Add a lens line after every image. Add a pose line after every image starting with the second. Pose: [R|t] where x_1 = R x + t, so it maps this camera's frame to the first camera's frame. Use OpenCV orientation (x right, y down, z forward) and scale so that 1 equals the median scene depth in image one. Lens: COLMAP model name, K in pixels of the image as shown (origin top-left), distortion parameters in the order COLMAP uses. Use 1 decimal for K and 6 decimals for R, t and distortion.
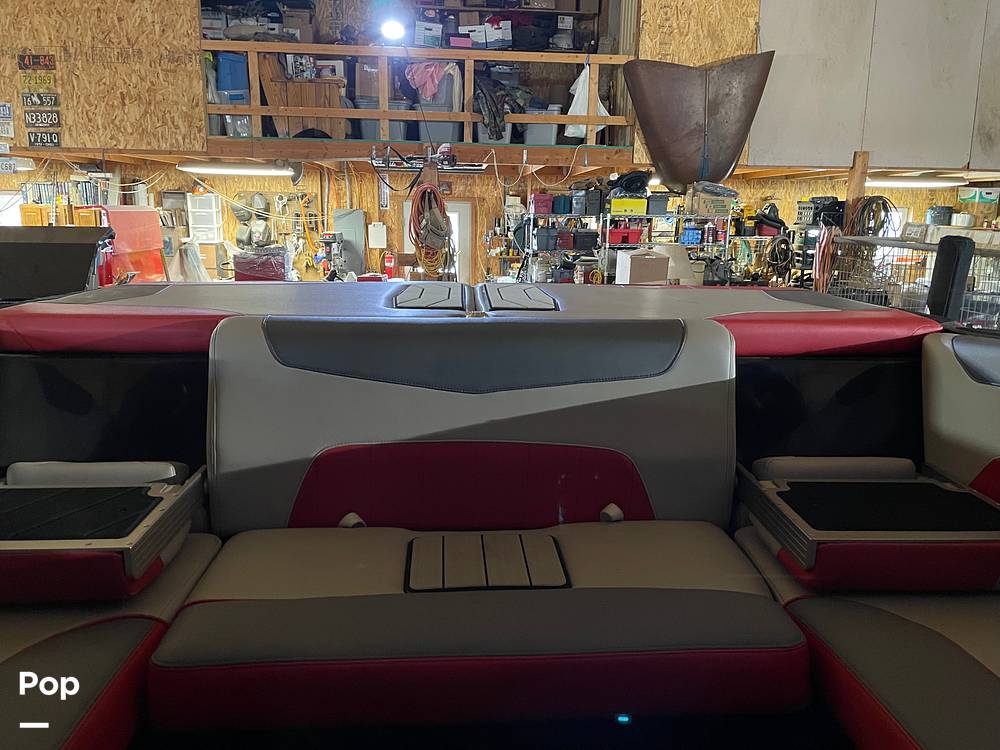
lens RADIAL K [[739.0, 0, 486.2], [0, 739.0, 372.4], [0, 0, 1]] dist [0.060399, -0.089865]
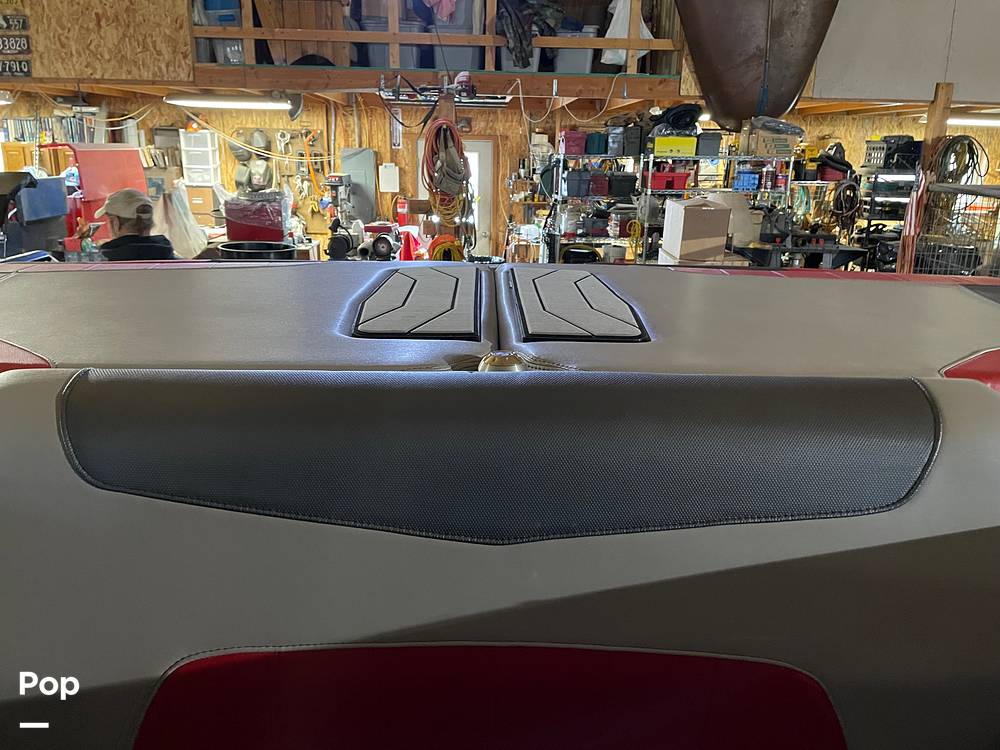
lens RADIAL K [[739.0, 0, 486.2], [0, 739.0, 372.4], [0, 0, 1]] dist [0.060399, -0.089865]
pose [[0.999598, 0.010810, -0.026225, -0.001941], [-0.008773, 0.997025, 0.076583, -0.022730], [0.026975, -0.076322, 0.996718, 0.100024]]
